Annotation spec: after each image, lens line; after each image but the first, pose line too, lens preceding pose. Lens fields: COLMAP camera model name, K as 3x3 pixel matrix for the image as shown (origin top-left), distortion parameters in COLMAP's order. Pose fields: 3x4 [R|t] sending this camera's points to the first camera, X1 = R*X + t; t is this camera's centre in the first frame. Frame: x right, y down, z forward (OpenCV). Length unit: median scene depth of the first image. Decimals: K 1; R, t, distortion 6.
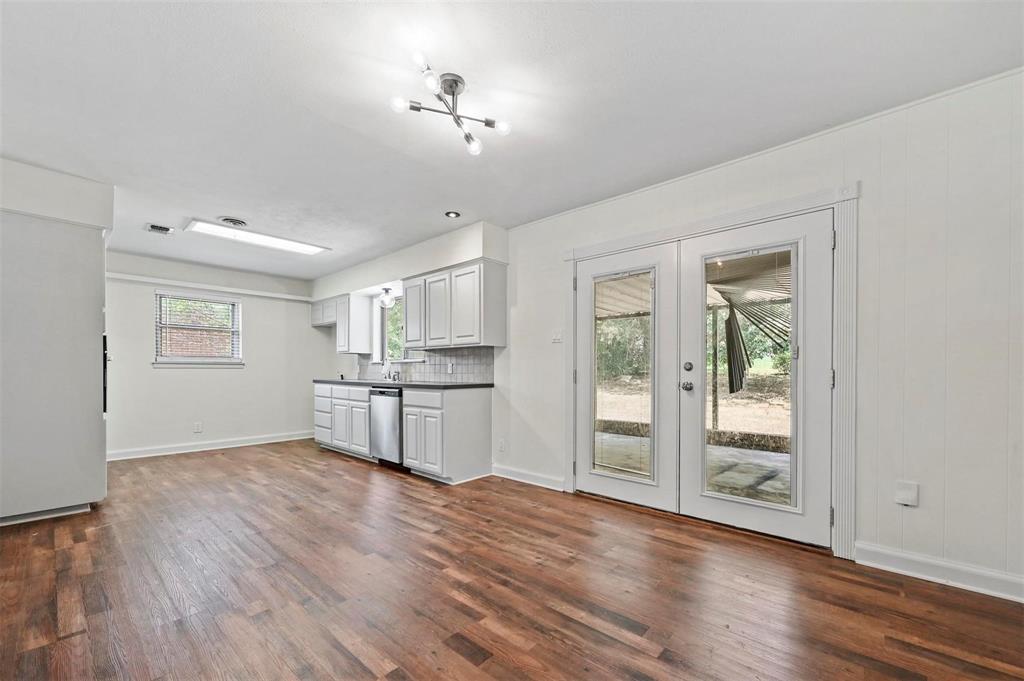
lens RADIAL K [[416.4, 0, 523.6], [0, 416.4, 373.2], [0, 0, 1]] dist [0.002328, -0.000503]
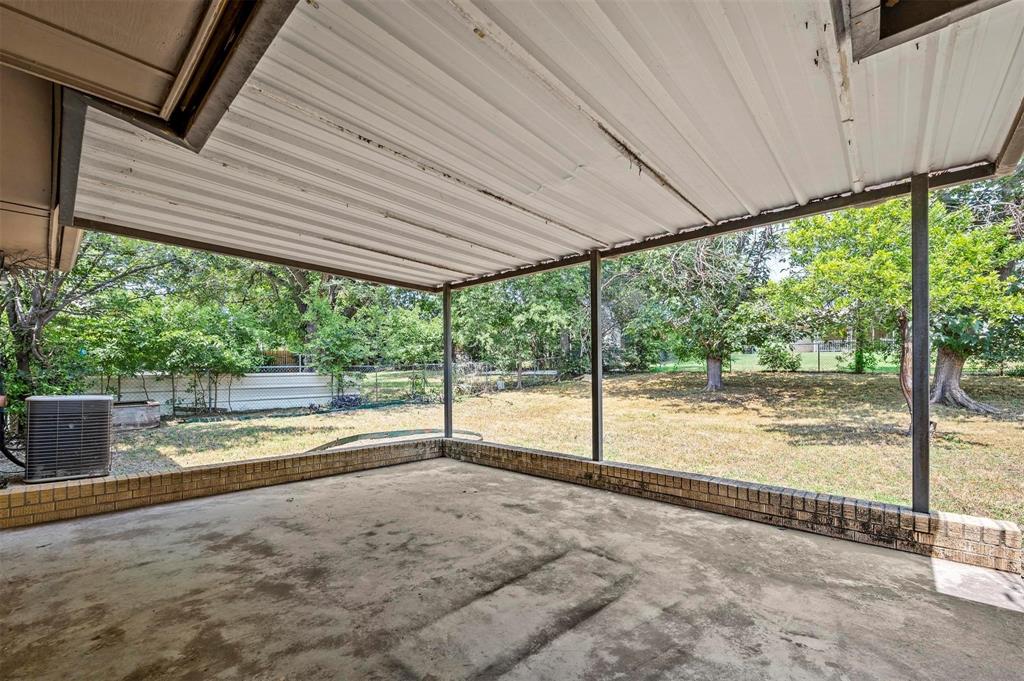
lens RADIAL K [[416.4, 0, 535.8], [0, 416.4, 374.2], [0, 0, 1]] dist [0.002328, -0.000503]
pose [[0.999969, -0.007486, 0.002530, 0.478630], [0.007484, 0.999972, 0.000619, 0.013742], [-0.002535, -0.000600, 0.999997, 0.524649]]
